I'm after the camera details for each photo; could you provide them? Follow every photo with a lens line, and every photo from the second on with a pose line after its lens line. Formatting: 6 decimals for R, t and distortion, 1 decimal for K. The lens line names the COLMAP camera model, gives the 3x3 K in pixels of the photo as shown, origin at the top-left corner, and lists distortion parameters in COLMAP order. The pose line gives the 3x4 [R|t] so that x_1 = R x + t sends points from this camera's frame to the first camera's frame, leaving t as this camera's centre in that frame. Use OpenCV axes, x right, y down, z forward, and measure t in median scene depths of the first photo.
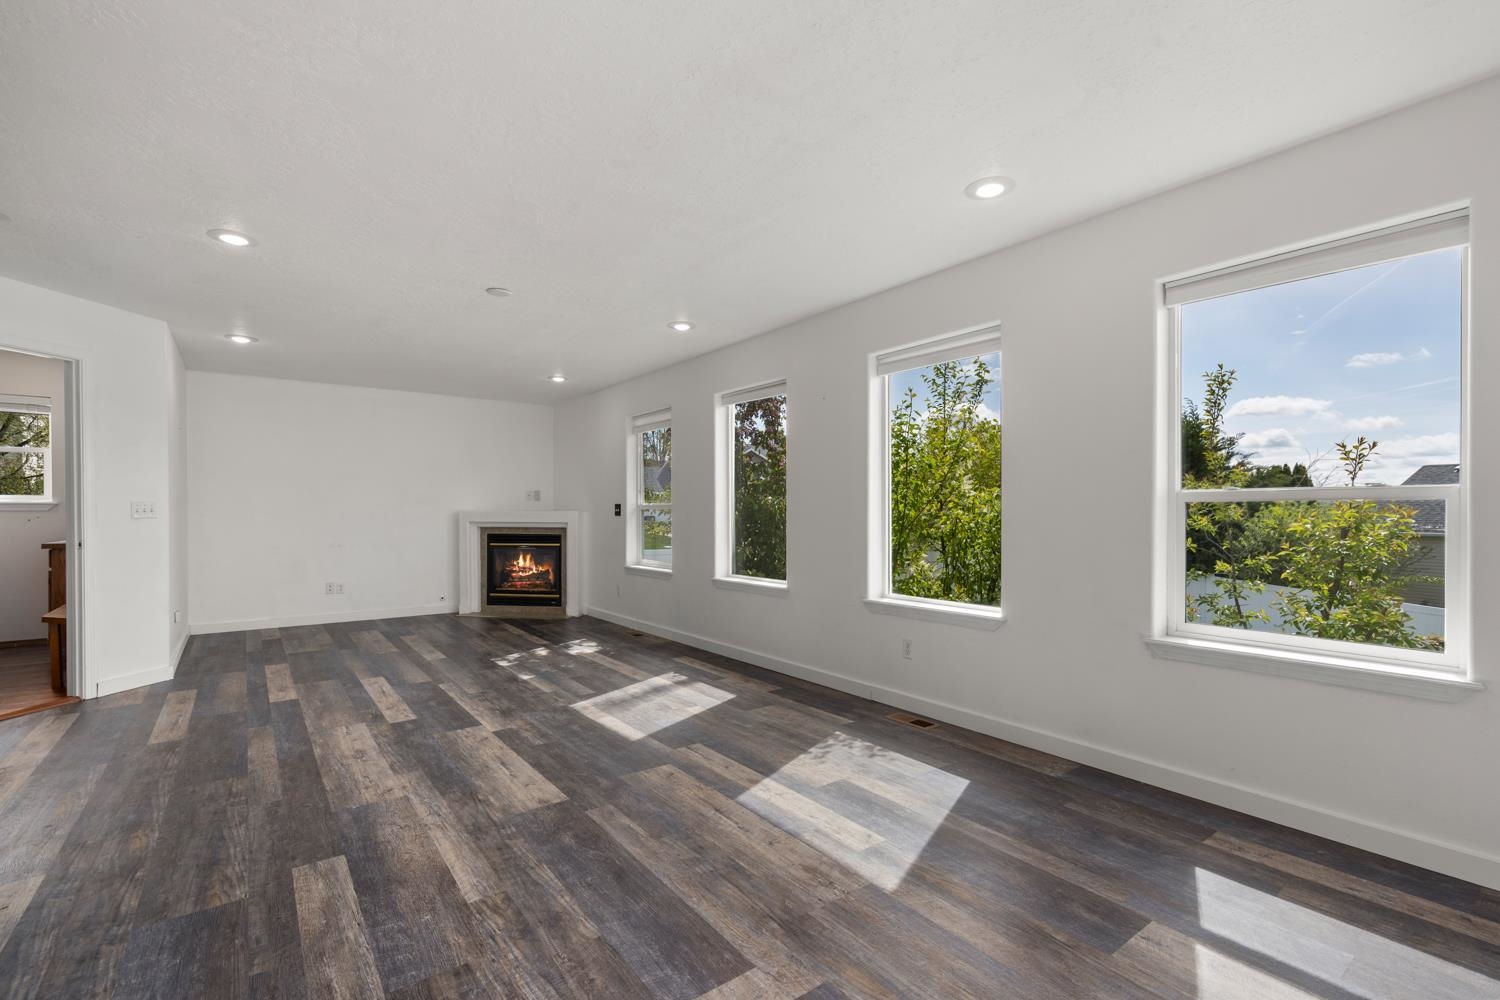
lens RADIAL K [[684.4, 0, 748.2], [0, 684.4, 517.6], [0, 0, 1]] dist [0.004846, -0.000030]
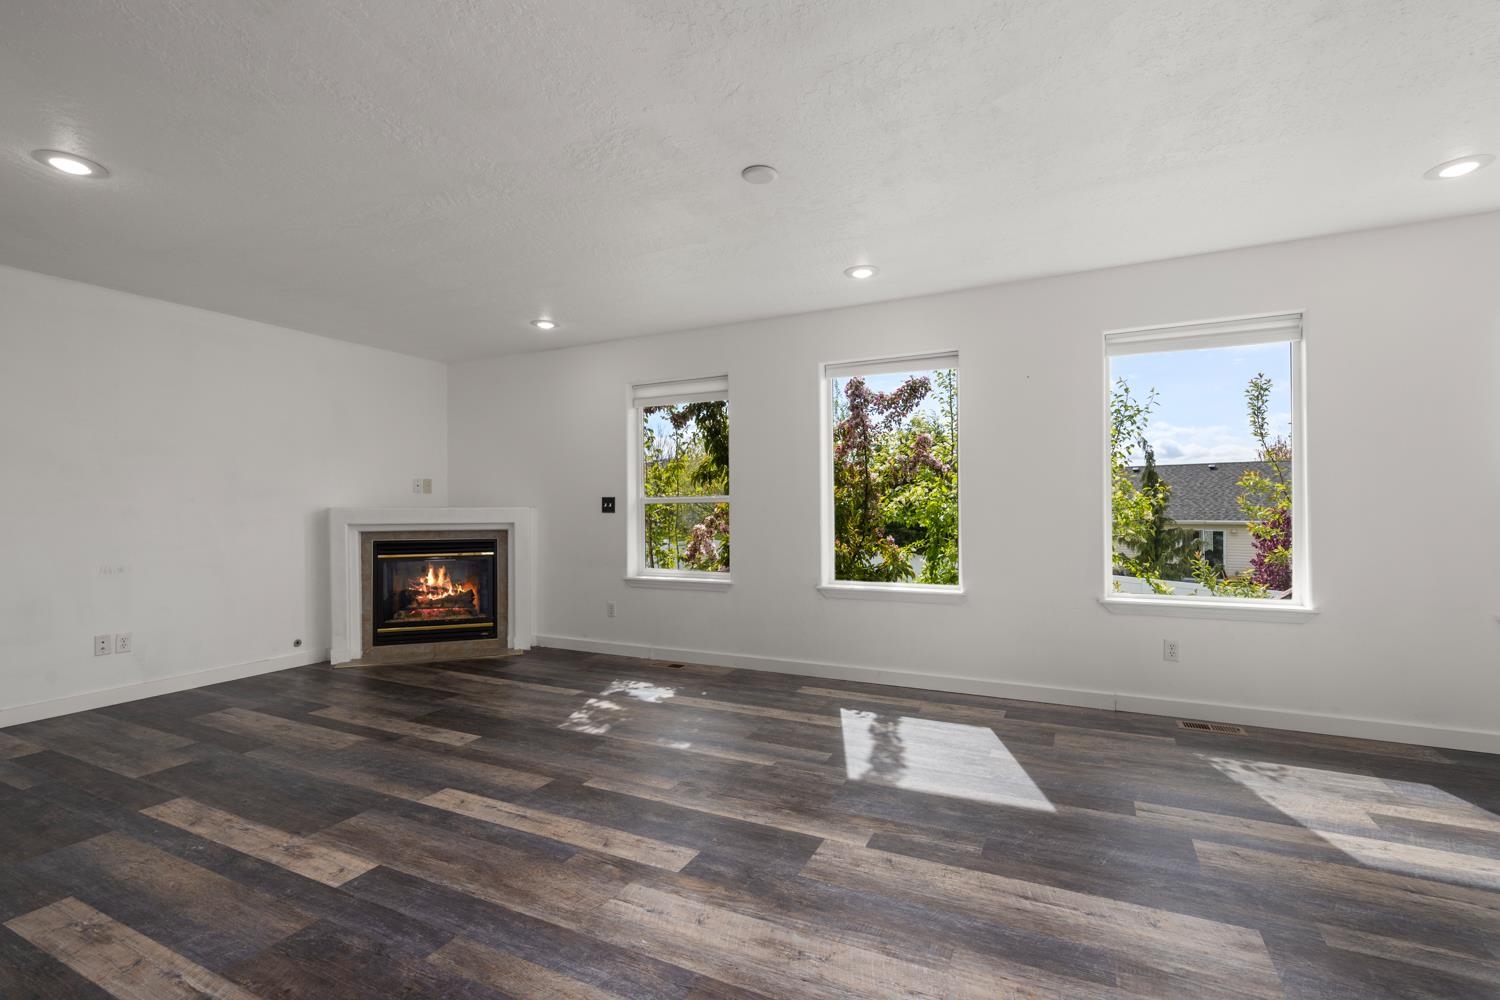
lens RADIAL K [[684.4, 0, 759.3], [0, 684.4, 501.3], [0, 0, 1]] dist [0.004846, -0.000030]
pose [[0.888609, -0.006077, 0.458625, -0.586558], [0.012956, 0.999846, -0.011854, -0.005027], [-0.458482, 0.016475, 0.888551, 0.361819]]
